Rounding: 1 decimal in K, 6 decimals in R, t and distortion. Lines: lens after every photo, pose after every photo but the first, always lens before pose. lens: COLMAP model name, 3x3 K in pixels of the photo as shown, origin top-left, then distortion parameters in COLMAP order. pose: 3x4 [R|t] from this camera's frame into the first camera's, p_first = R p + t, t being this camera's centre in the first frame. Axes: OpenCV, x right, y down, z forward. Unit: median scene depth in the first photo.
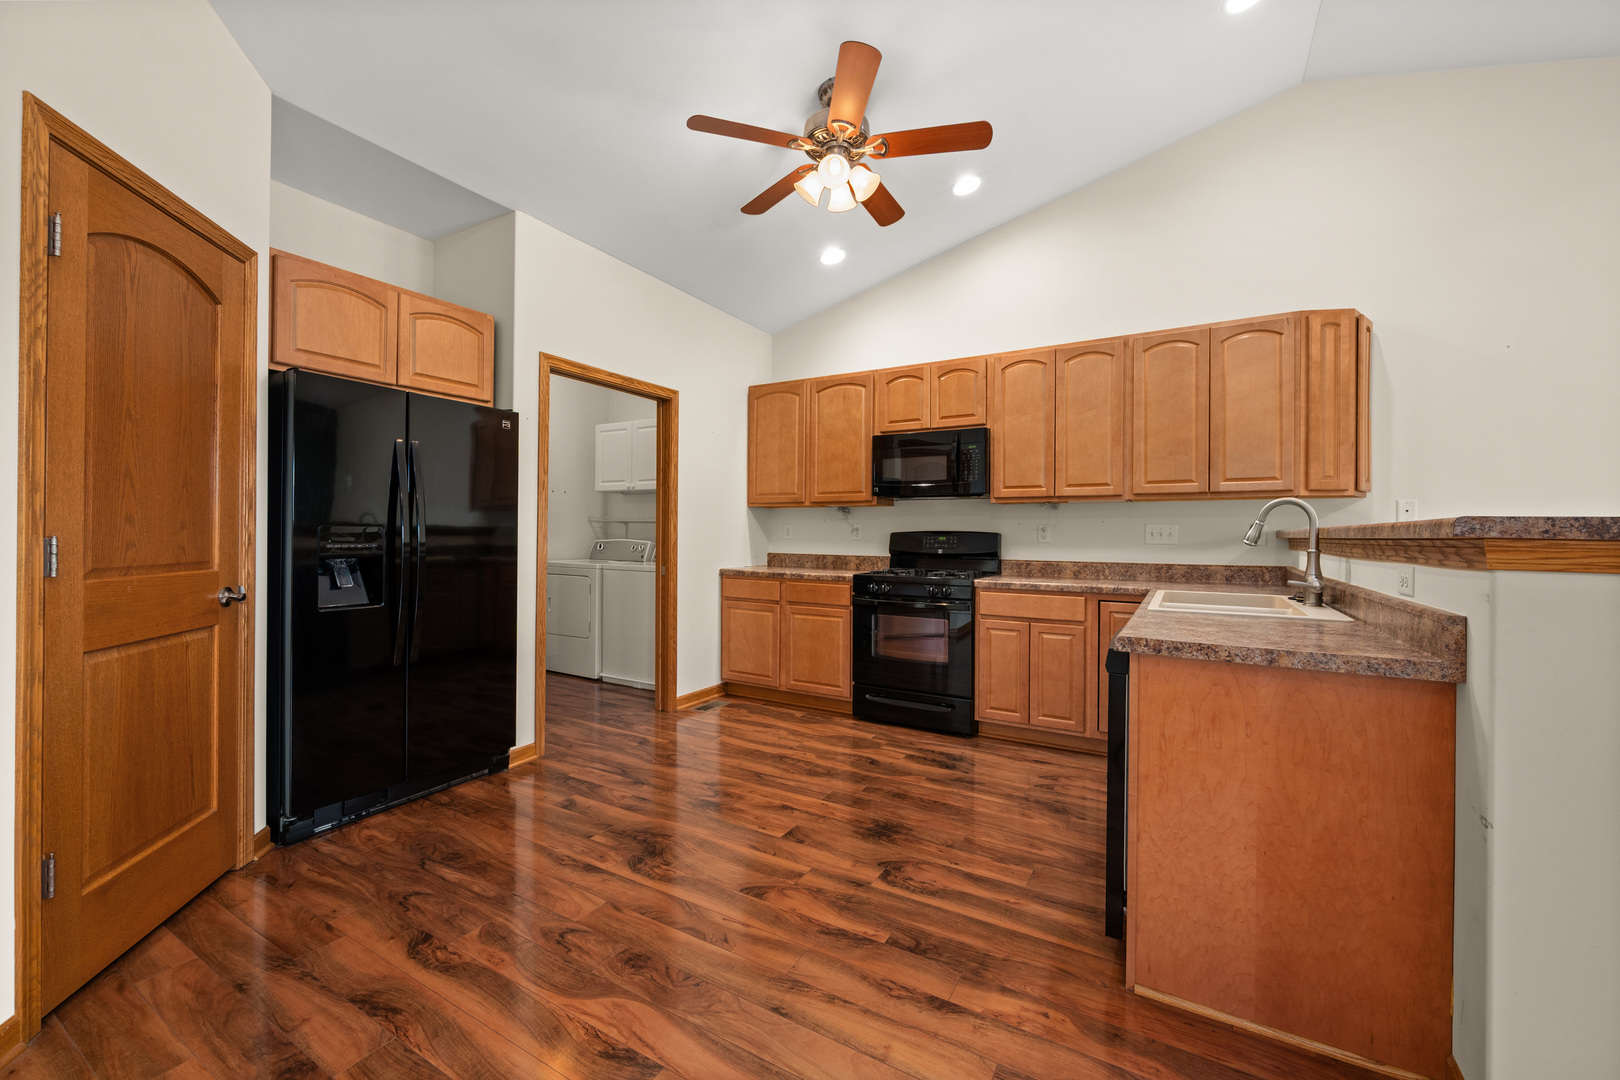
lens RADIAL K [[632.6, 0, 821.4], [0, 632.6, 532.8], [0, 0, 1]] dist [-0.001395, -0.000179]
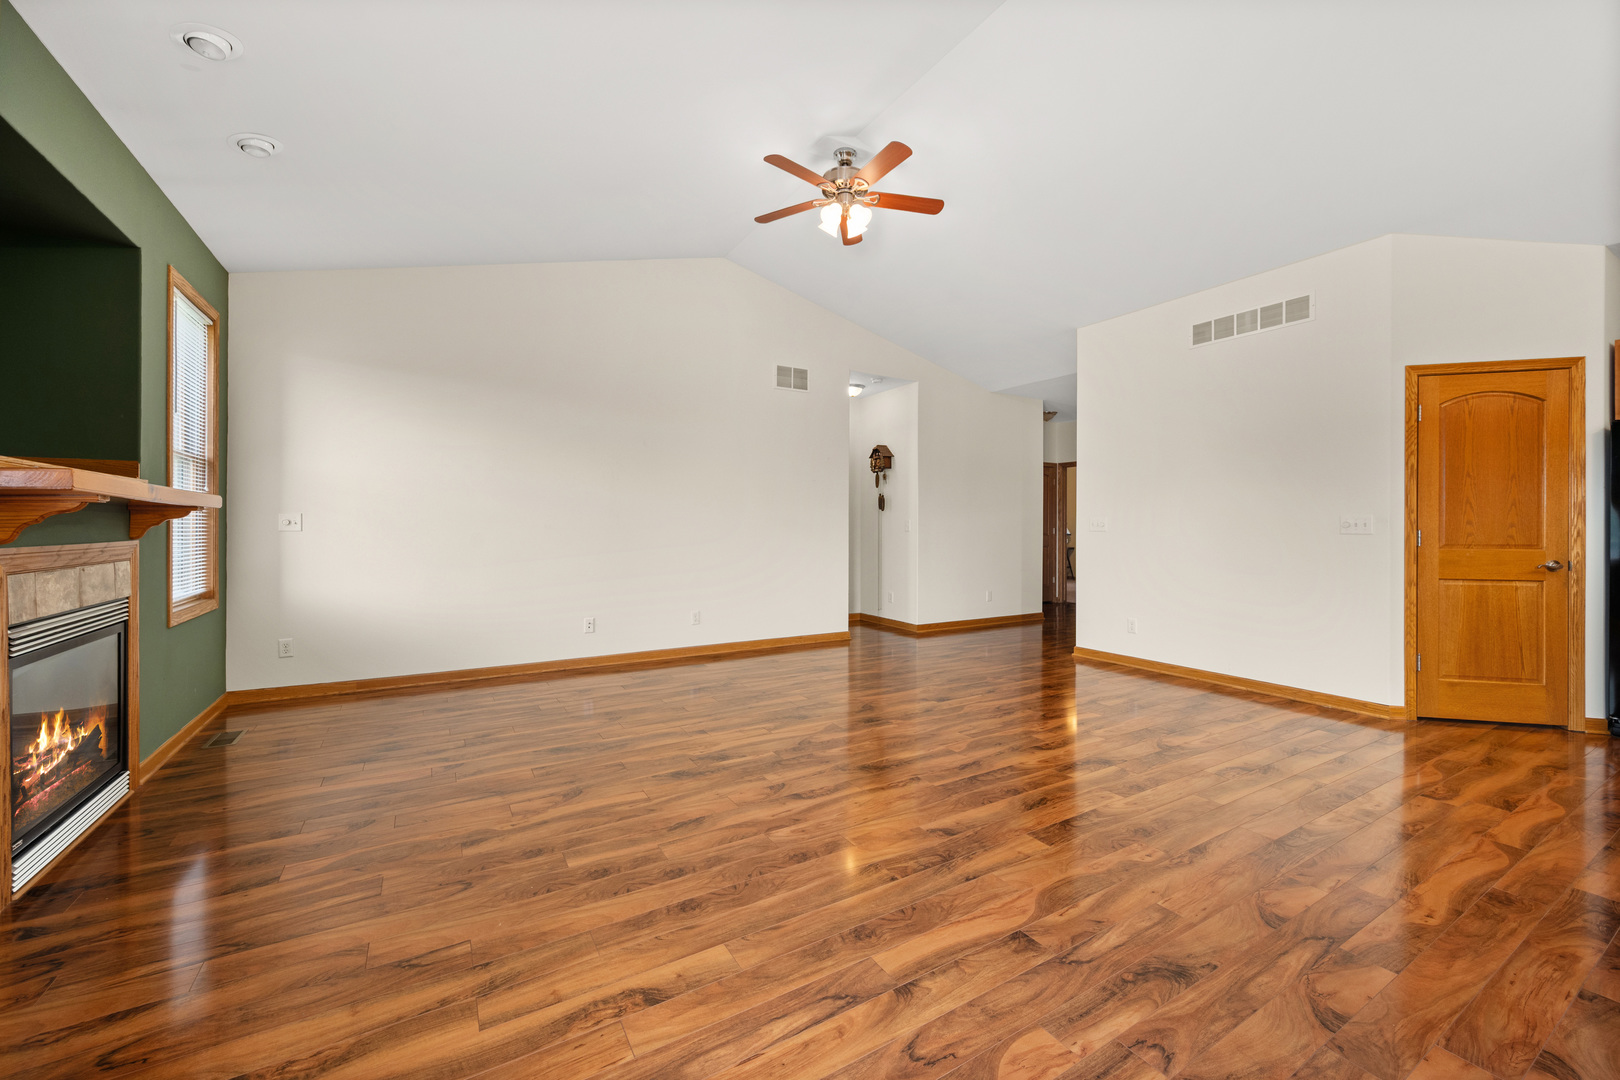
lens RADIAL K [[637.1, 0, 815.3], [0, 637.1, 525.2], [0, 0, 1]] dist [0.000889, 0.000080]
pose [[-0.487302, -0.009482, -0.873182, 0.889814], [-0.003680, 0.999954, -0.008805, 0.007017], [0.873226, -0.001077, -0.487315, 0.045185]]
